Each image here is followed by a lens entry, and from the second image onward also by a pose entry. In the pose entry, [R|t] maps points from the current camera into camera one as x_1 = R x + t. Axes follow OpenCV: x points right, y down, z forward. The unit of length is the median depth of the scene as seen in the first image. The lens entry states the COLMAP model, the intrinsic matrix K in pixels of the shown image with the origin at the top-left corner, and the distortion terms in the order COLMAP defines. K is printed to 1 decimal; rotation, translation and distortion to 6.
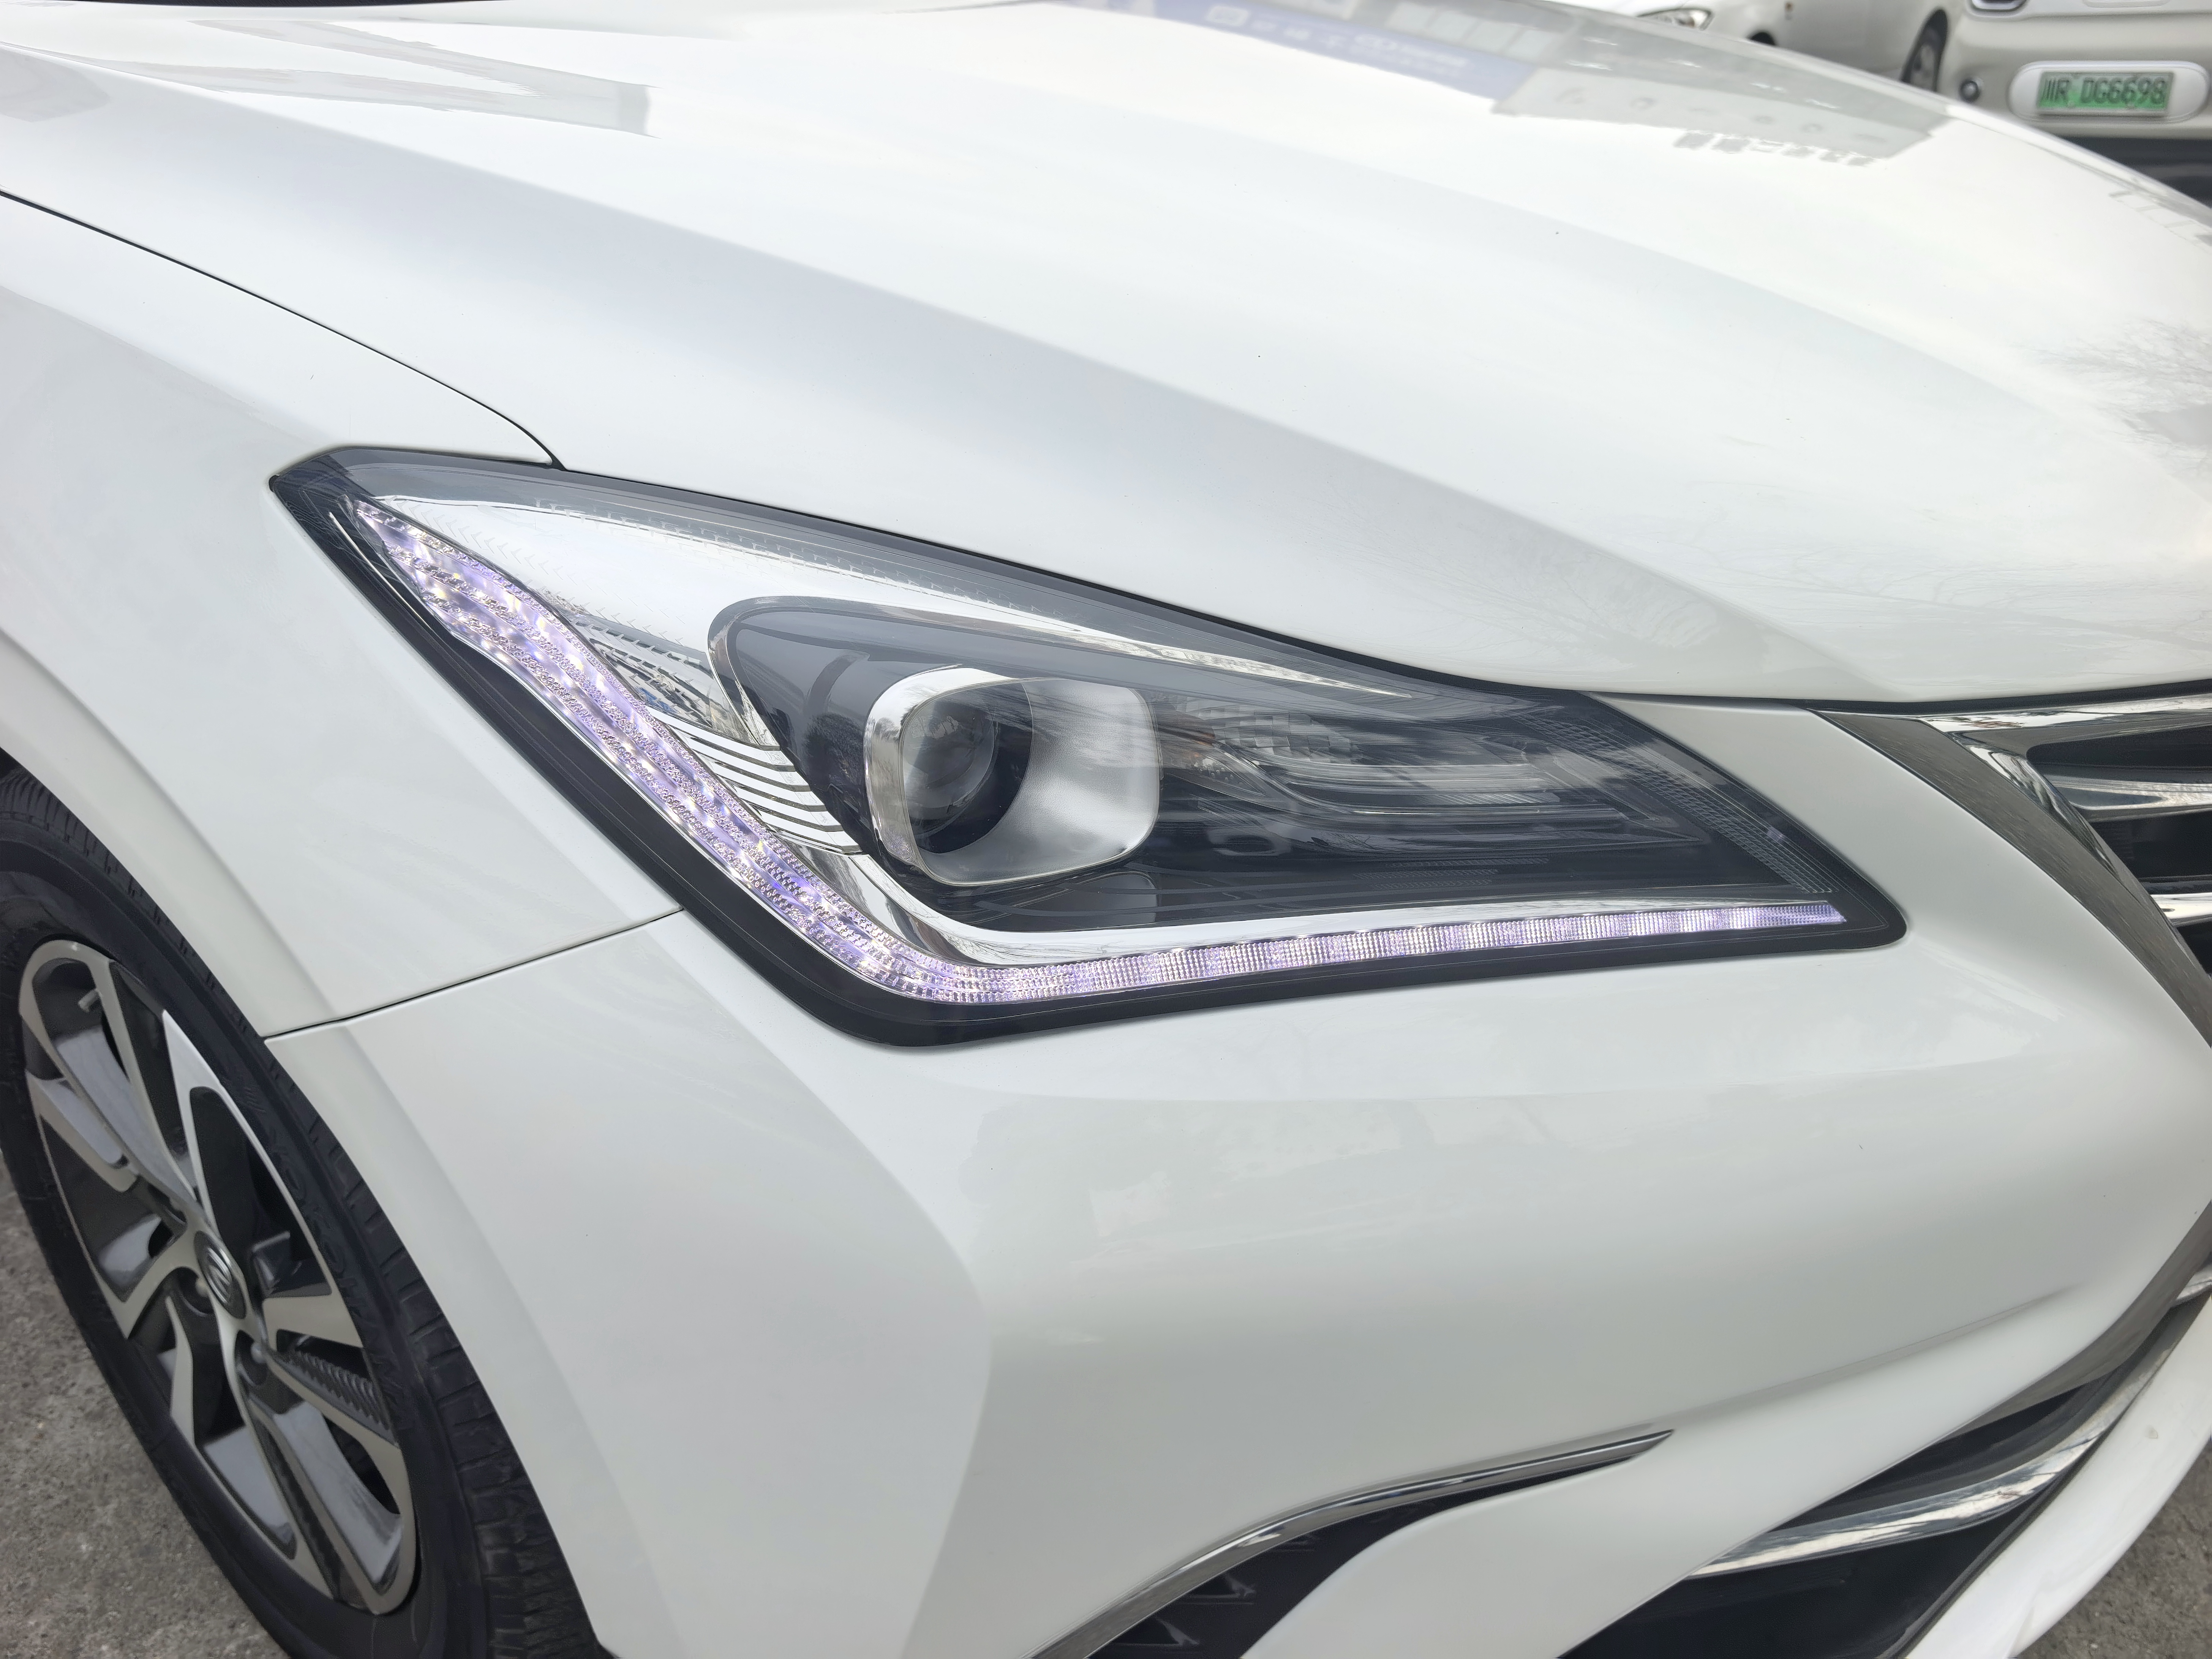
lens RADIAL K [[1740.0, 0, 1110.1], [0, 1740.0, 819.4], [0, 0, 1]] dist [0.024422, -0.034611]
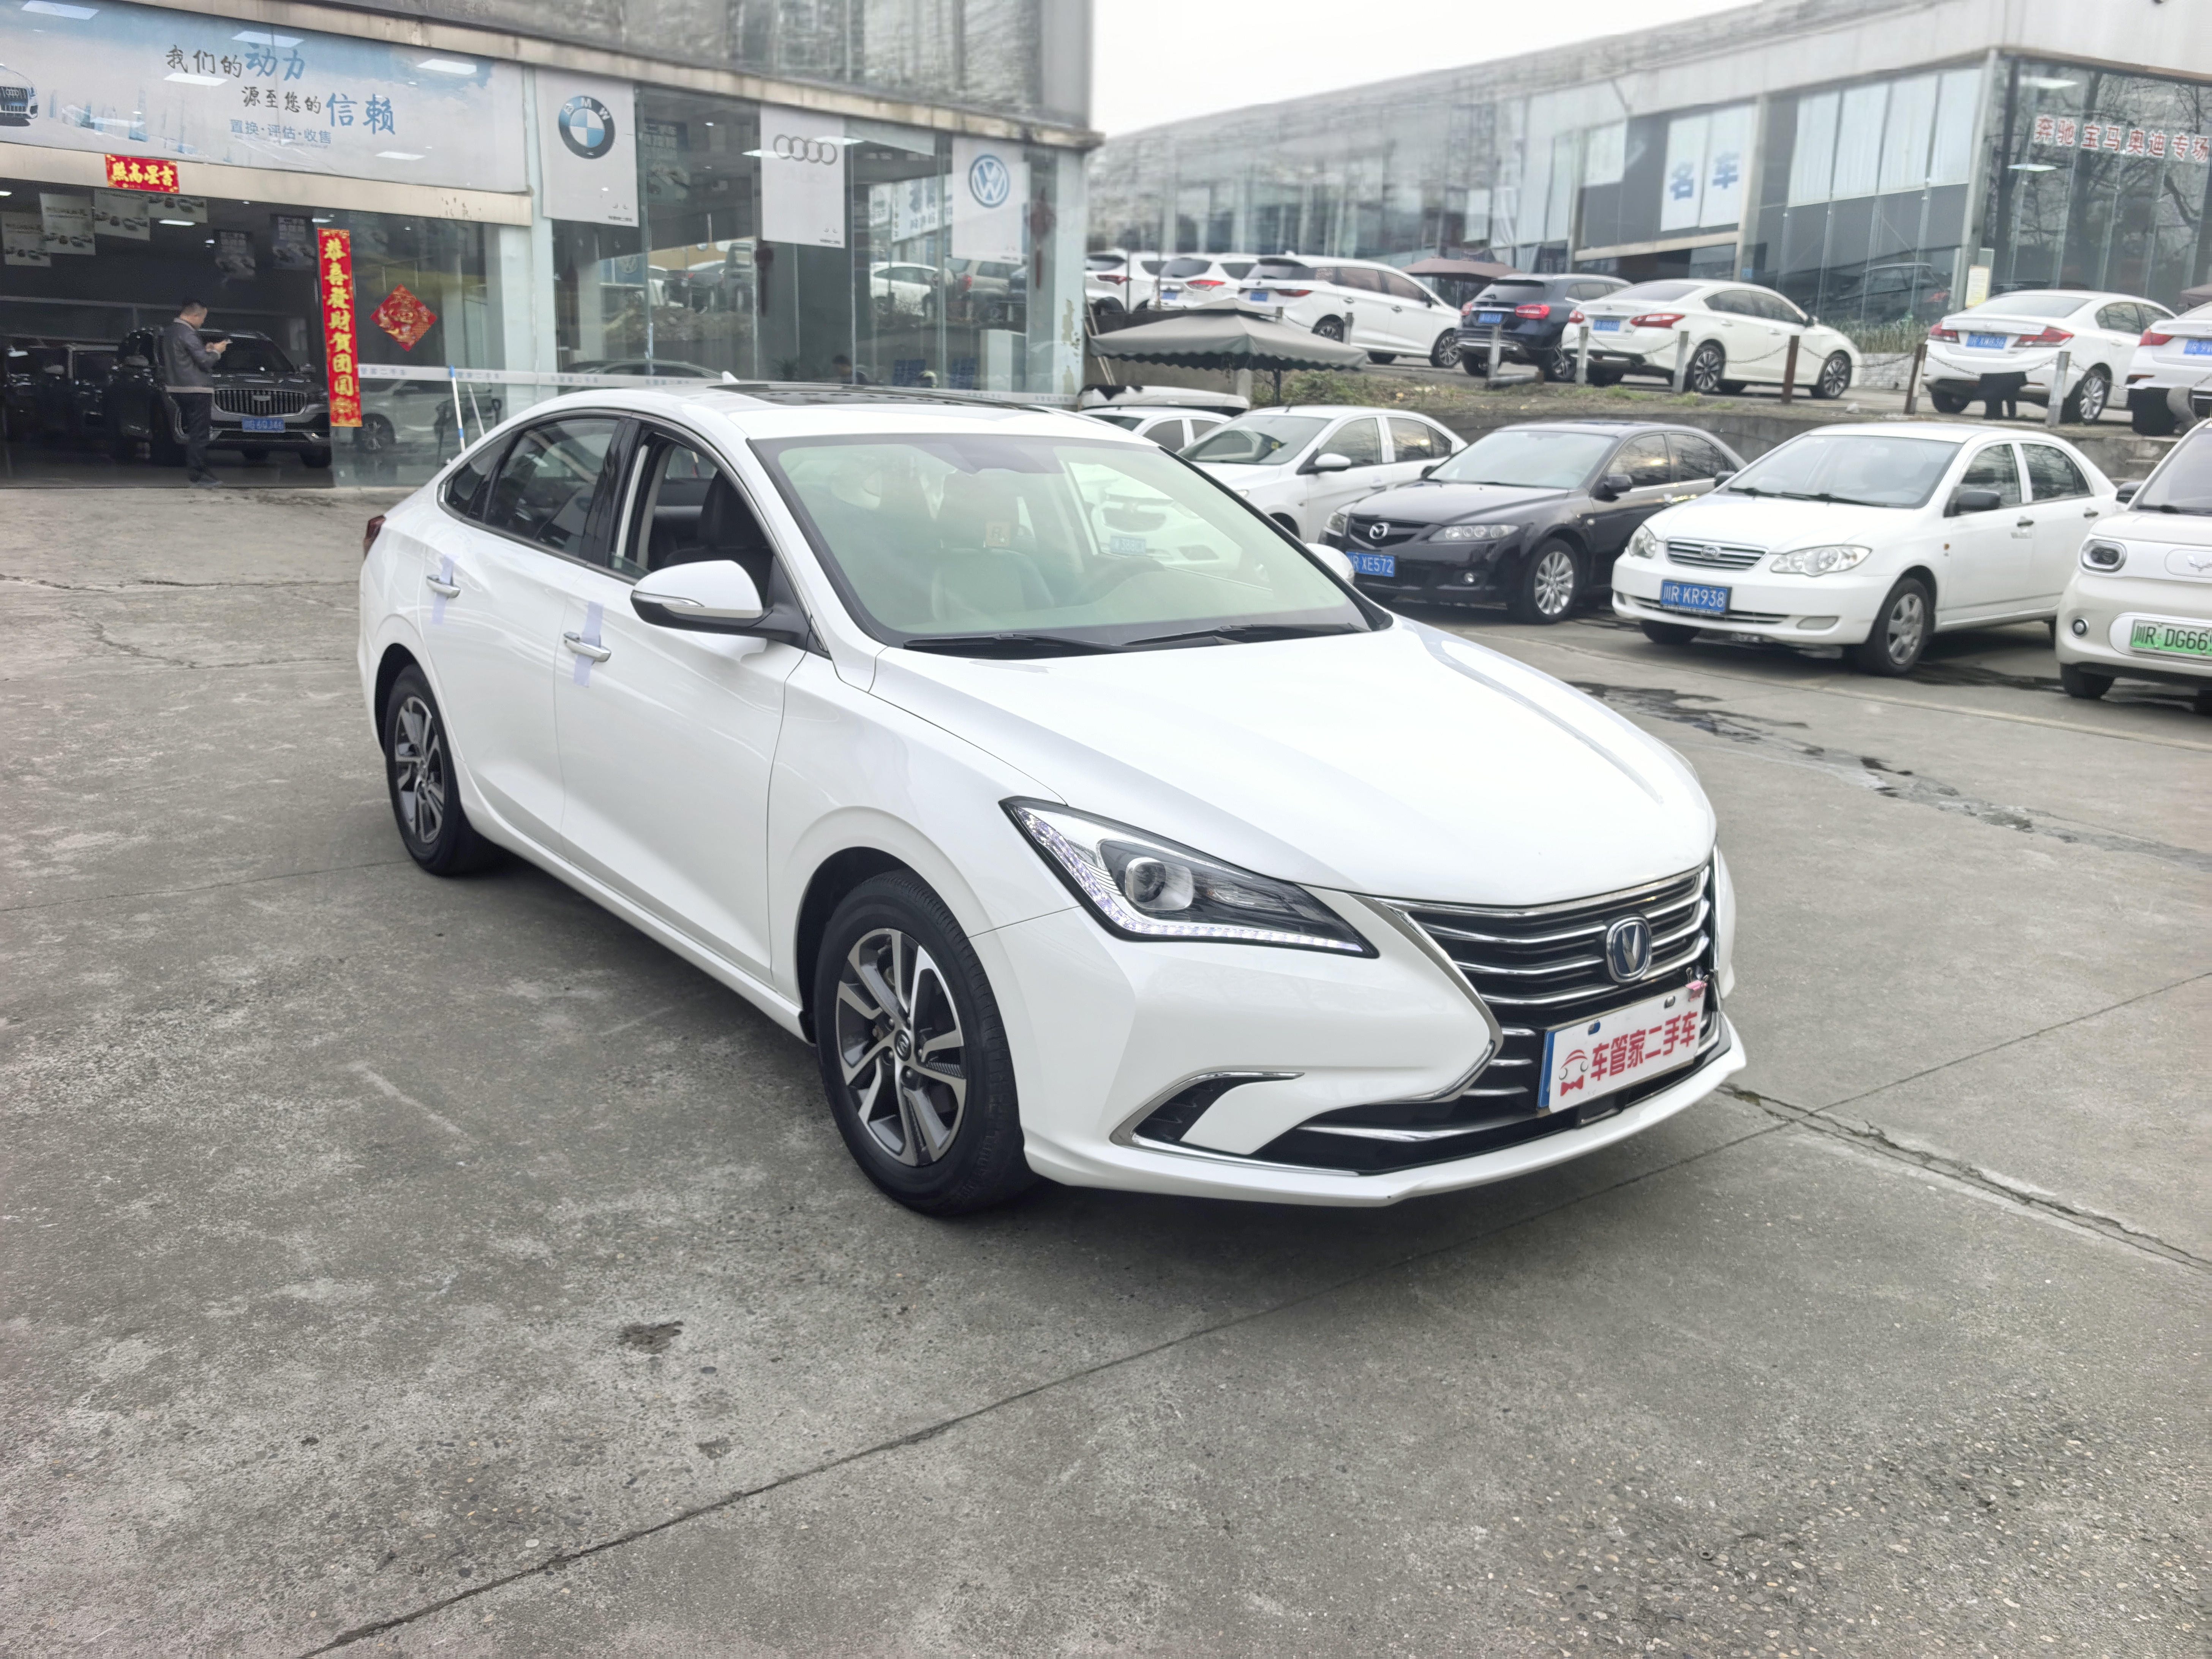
lens RADIAL K [[1740.0, 0, 1110.1], [0, 1740.0, 819.4], [0, 0, 1]] dist [0.024422, -0.034611]
pose [[0.977603, 0.107709, -0.180808, 0.584283], [-0.142810, 0.970554, -0.193985, 0.667335], [0.154590, 0.215461, 0.964198, -3.209740]]
